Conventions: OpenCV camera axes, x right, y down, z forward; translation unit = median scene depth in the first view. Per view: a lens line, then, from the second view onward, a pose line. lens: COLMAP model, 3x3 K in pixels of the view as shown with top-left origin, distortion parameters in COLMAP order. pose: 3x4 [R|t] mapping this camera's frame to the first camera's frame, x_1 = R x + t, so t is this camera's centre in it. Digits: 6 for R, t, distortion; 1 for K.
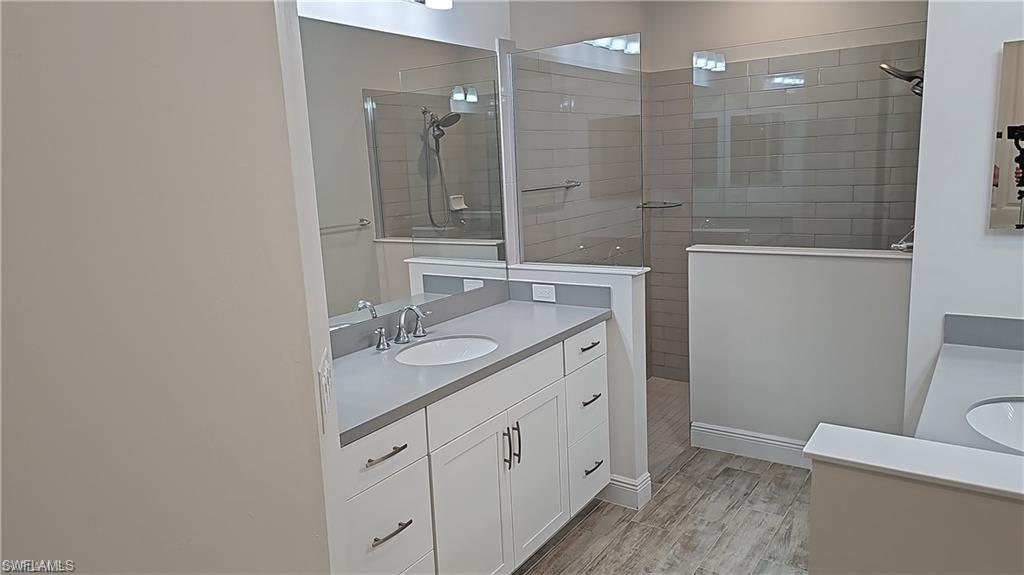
lens RADIAL K [[683.2, 0, 506.6], [0, 683.2, 283.8], [0, 0, 1]] dist [0.177432, -0.279836]
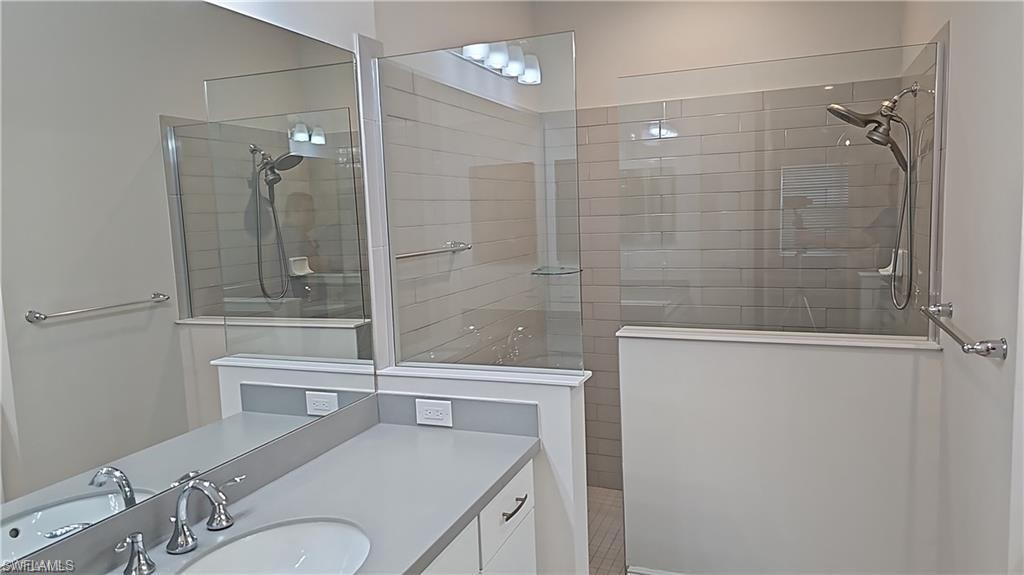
lens RADIAL K [[687.0, 0, 506.4], [0, 687.0, 284.3], [0, 0, 1]] dist [0.093835, -0.101866]
pose [[0.977097, -0.010653, 0.212530, -0.013951], [0.027309, 0.996765, -0.075586, -0.047375], [-0.211037, 0.079659, 0.974227, 0.272291]]
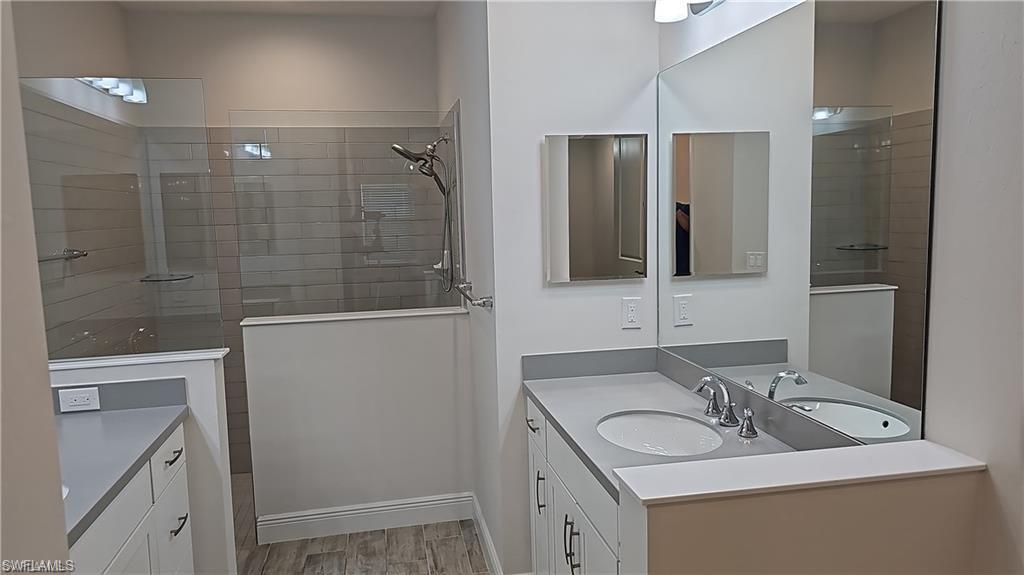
lens RADIAL K [[687.0, 0, 506.4], [0, 687.0, 284.3], [0, 0, 1]] dist [0.093835, -0.101866]
pose [[0.703035, -0.049927, 0.709401, -0.124345], [0.121104, 0.991367, -0.050246, -0.013054], [-0.700768, 0.121236, 0.703012, 0.112052]]
